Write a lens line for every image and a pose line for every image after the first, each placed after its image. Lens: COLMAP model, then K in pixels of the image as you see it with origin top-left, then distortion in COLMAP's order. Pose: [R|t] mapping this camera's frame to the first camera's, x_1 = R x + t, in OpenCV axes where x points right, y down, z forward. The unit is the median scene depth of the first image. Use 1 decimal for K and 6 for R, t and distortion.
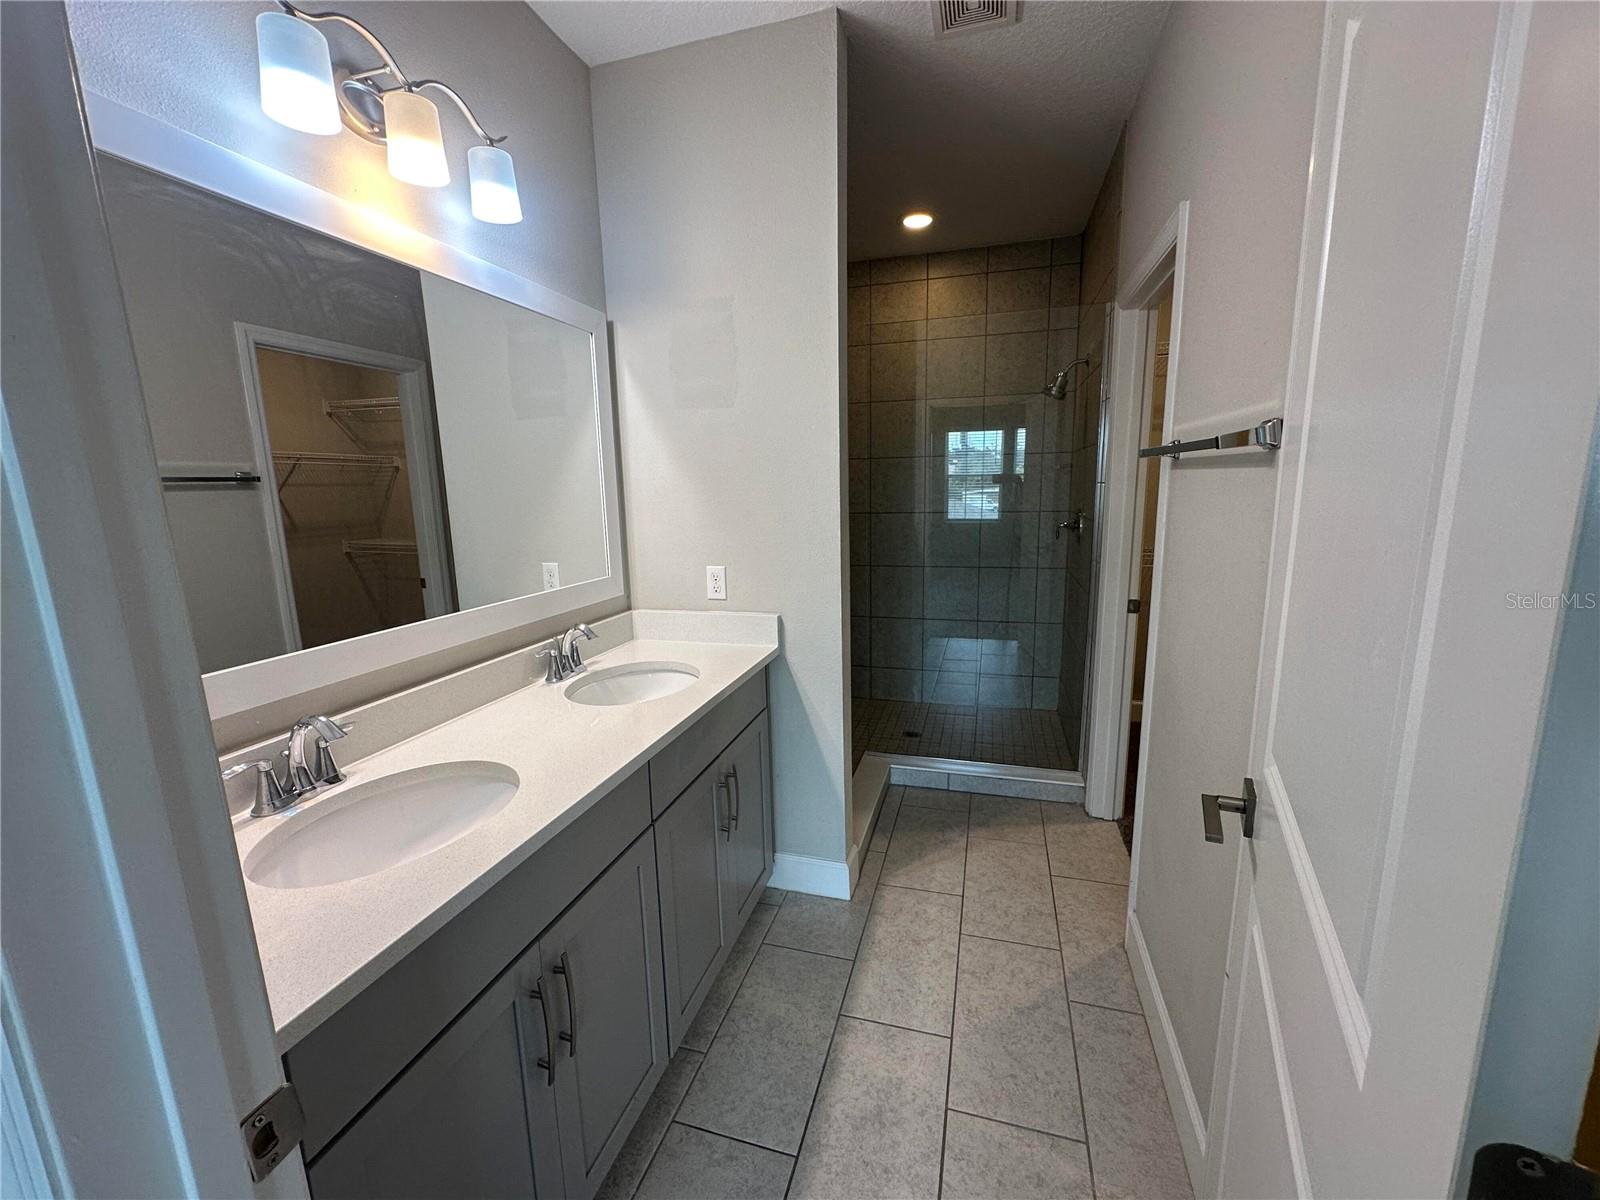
lens RADIAL K [[643.8, 0, 803.4], [0, 643.8, 599.9], [0, 0, 1]] dist [-0.009761, -0.000055]
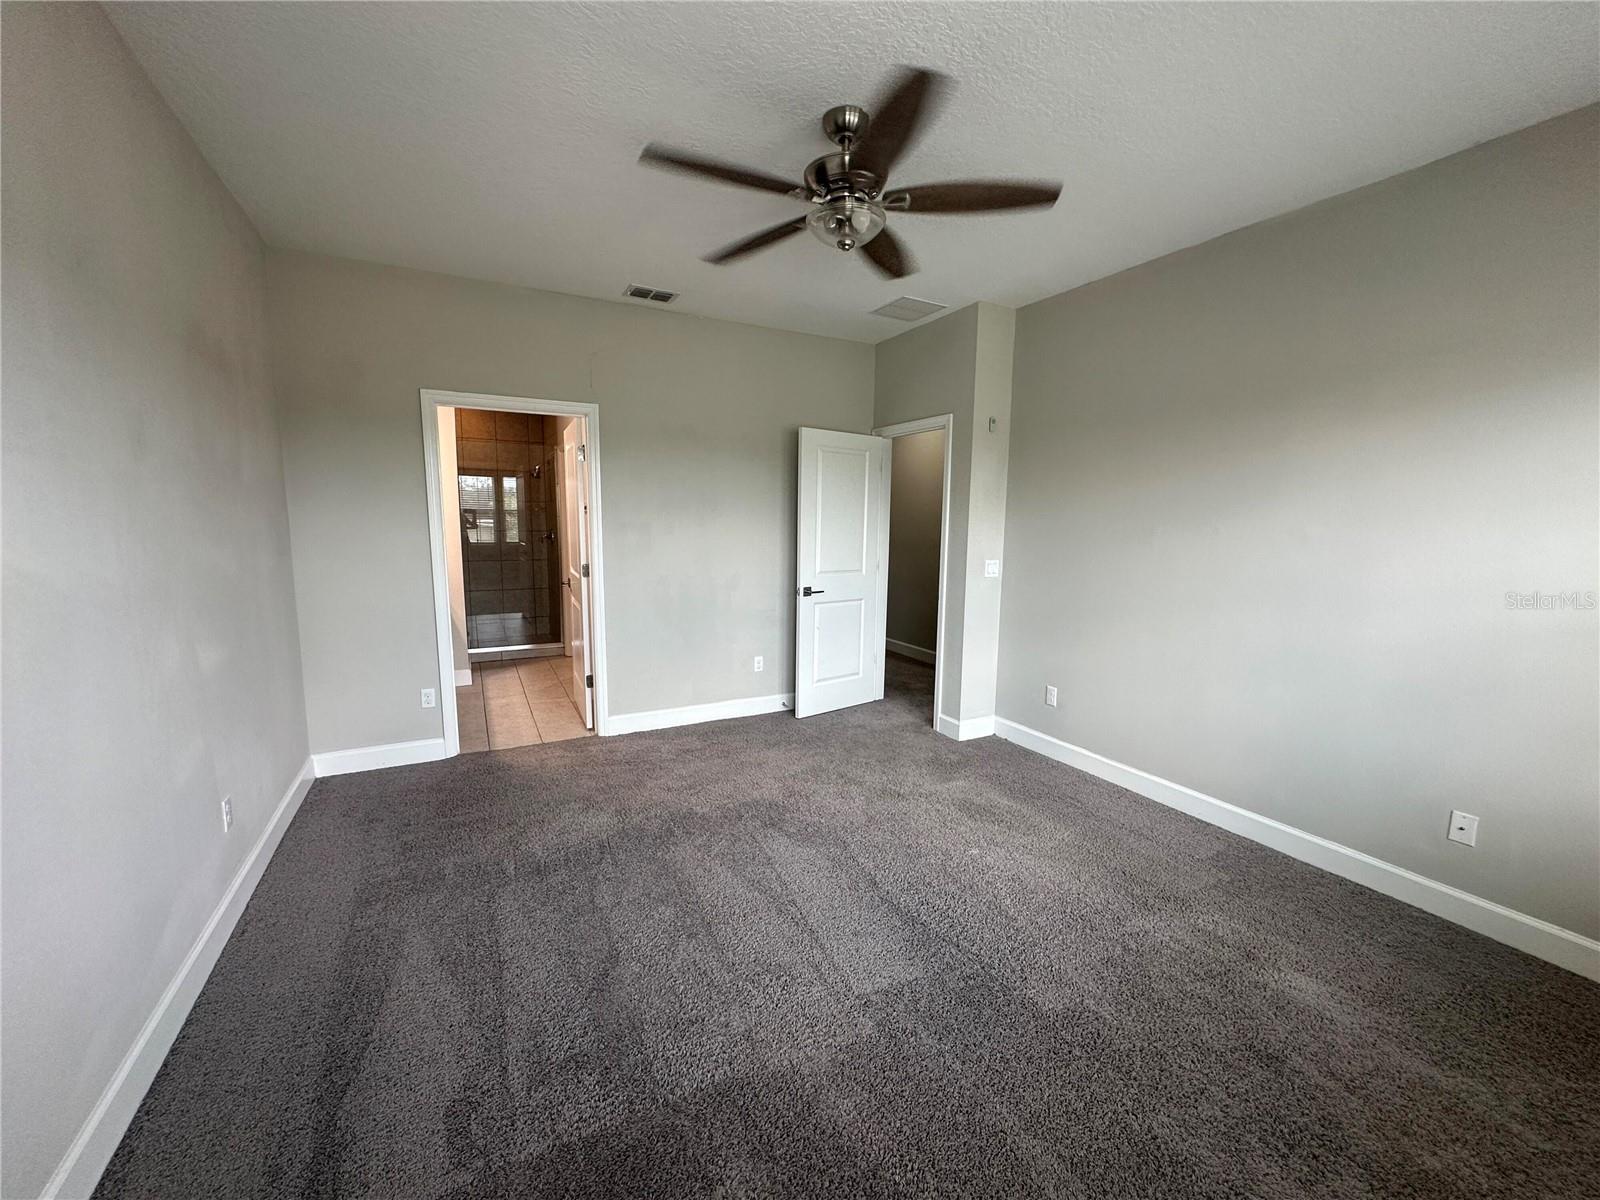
lens RADIAL K [[643.8, 0, 801.8], [0, 643.8, 598.8], [0, 0, 1]] dist [-0.009761, -0.000055]
pose [[0.722528, -0.065500, 0.688232, -0.446771], [0.102643, 0.994632, -0.013097, 0.201669], [-0.683680, 0.080106, 0.725372, -1.084015]]
